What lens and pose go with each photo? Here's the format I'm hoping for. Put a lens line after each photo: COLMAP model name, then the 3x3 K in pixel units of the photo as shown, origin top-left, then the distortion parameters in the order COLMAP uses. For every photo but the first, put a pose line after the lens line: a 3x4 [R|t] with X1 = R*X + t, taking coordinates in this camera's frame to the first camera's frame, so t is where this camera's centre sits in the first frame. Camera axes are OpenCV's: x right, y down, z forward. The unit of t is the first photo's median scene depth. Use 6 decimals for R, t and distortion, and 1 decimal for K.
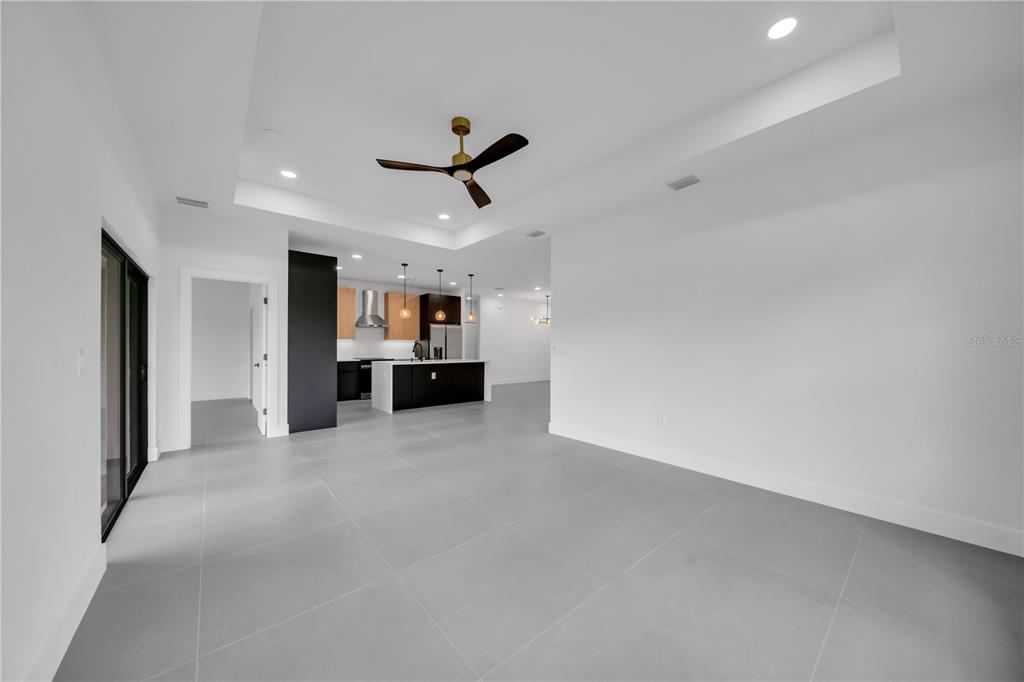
lens RADIAL K [[353.1, 0, 511.4], [0, 353.1, 345.2], [0, 0, 1]] dist [-0.000108, -0.000462]
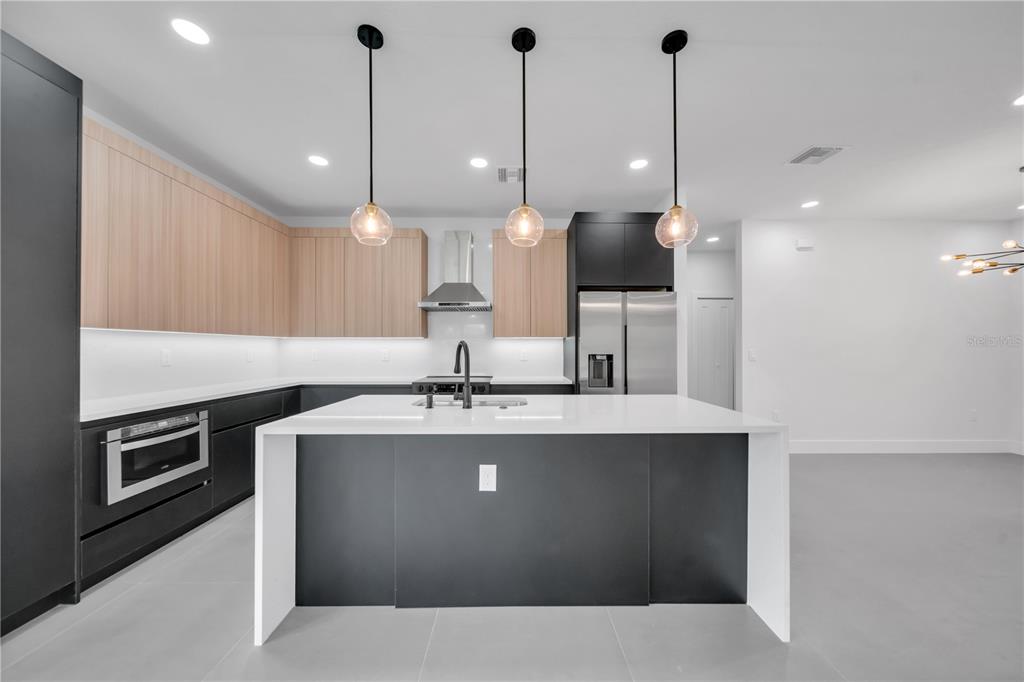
lens RADIAL K [[353.1, 0, 509.7], [0, 353.1, 349.9], [0, 0, 1]] dist [-0.000108, -0.000462]
pose [[0.772773, -0.002075, -0.634679, -0.045382], [0.002894, 0.999996, 0.000255, 0.000562], [0.634676, -0.002034, 0.772776, 0.645069]]
